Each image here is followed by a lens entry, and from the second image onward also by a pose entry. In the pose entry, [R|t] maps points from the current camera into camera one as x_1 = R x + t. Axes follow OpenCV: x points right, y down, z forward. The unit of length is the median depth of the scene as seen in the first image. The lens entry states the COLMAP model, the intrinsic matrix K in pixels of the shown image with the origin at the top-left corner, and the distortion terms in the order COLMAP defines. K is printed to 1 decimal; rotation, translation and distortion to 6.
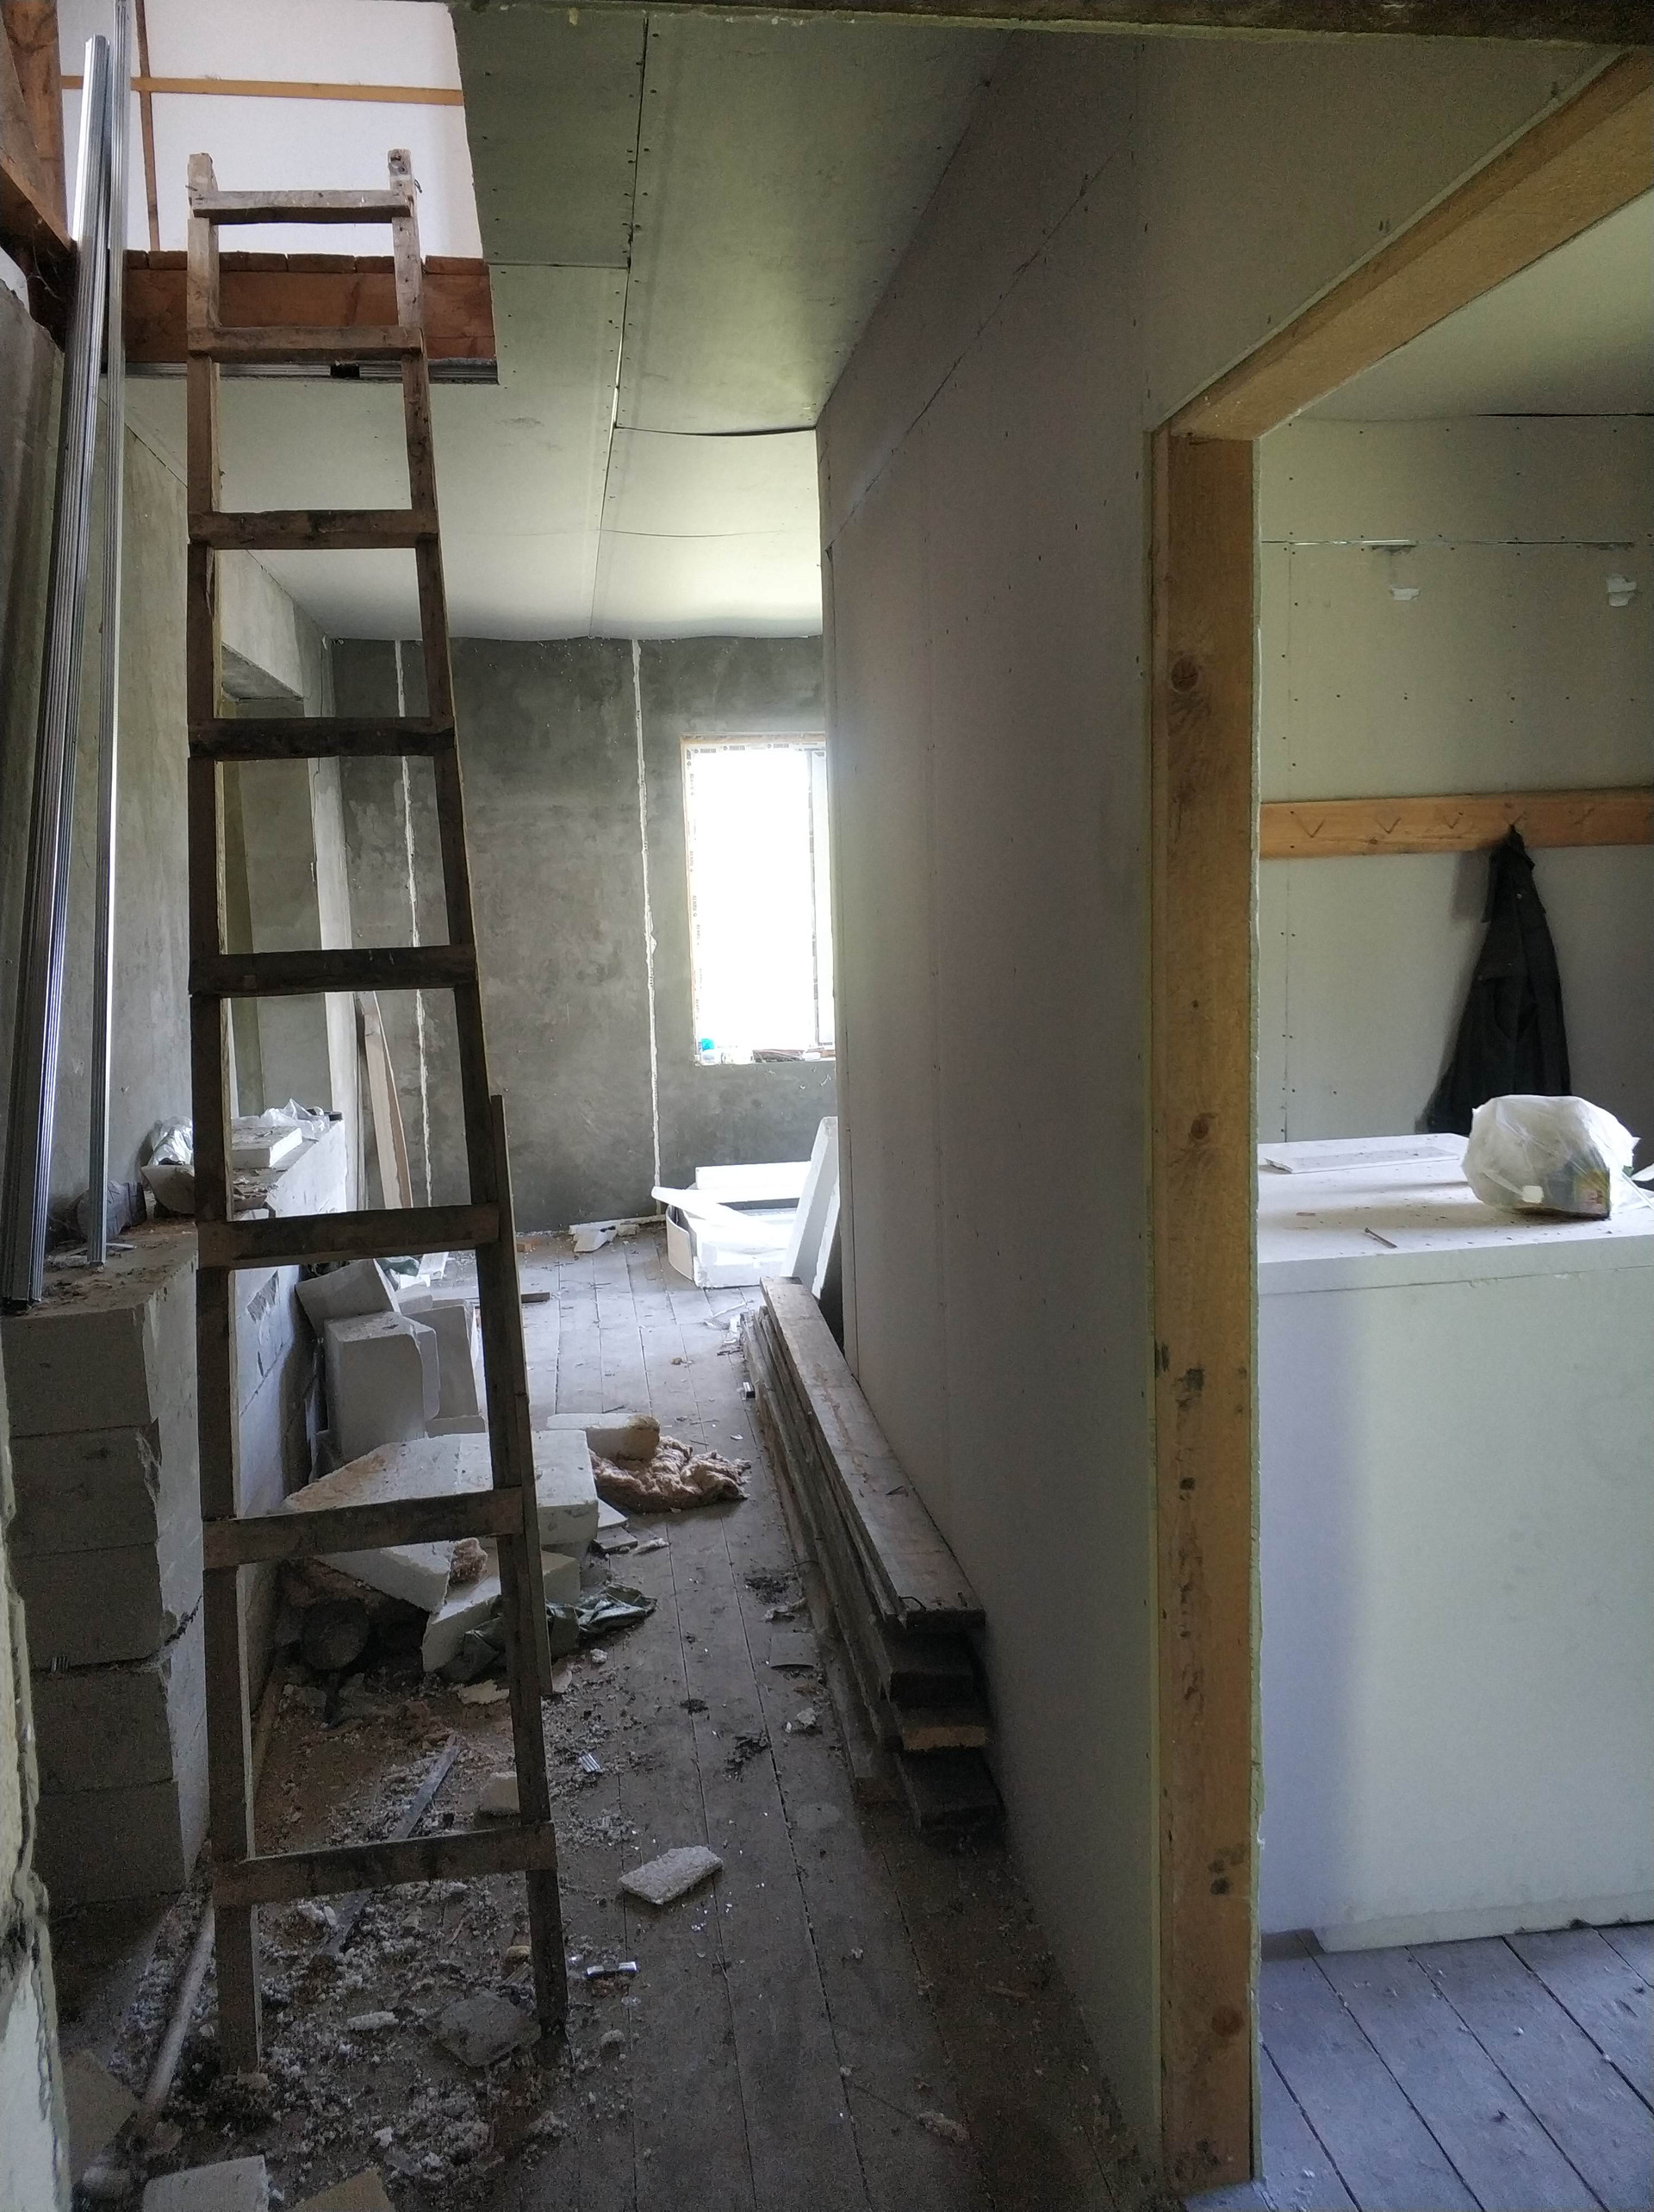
lens RADIAL K [[1762.0, 0, 831.5], [0, 1762.0, 1092.7], [0, 0, 1]] dist [0.022580, -0.008951]
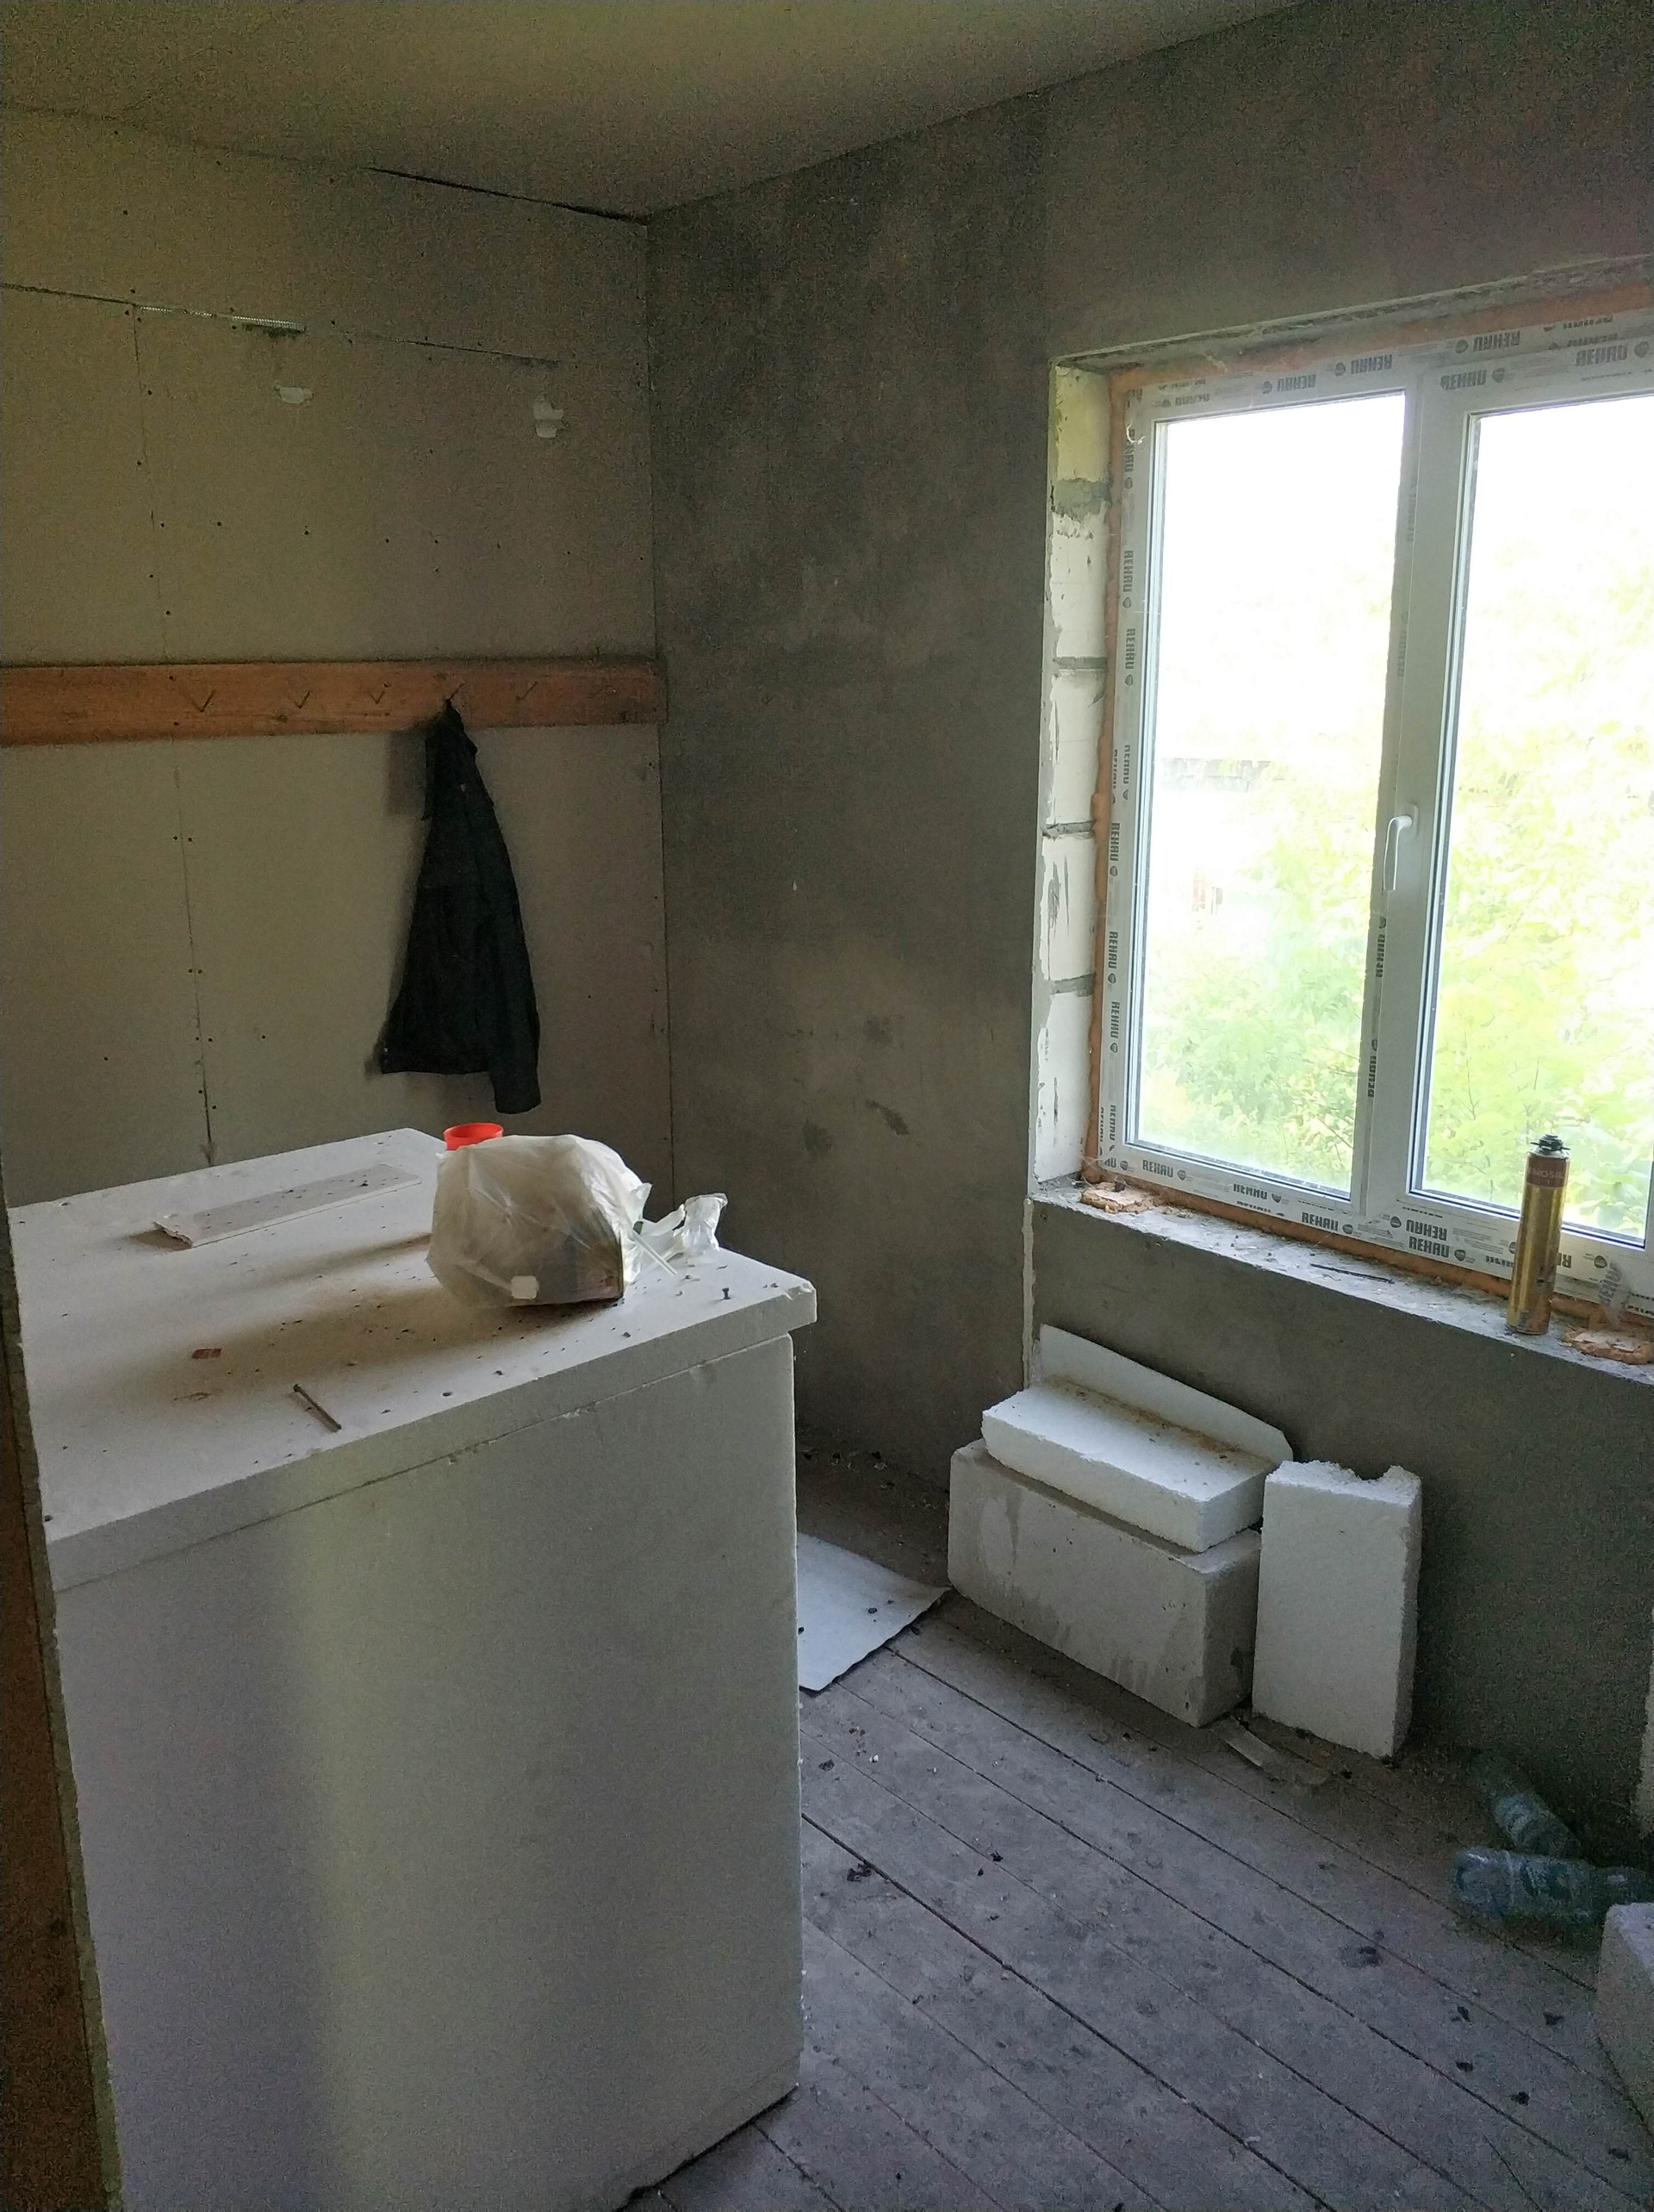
lens RADIAL K [[1762.0, 0, 821.8], [0, 1762.0, 1109.5], [0, 0, 1]] dist [0.022580, -0.008951]
pose [[0.841247, -0.109066, 0.529536, 2.578801], [0.049605, 0.990880, 0.125282, -1.983445], [-0.538371, -0.079125, 0.838985, 6.923186]]
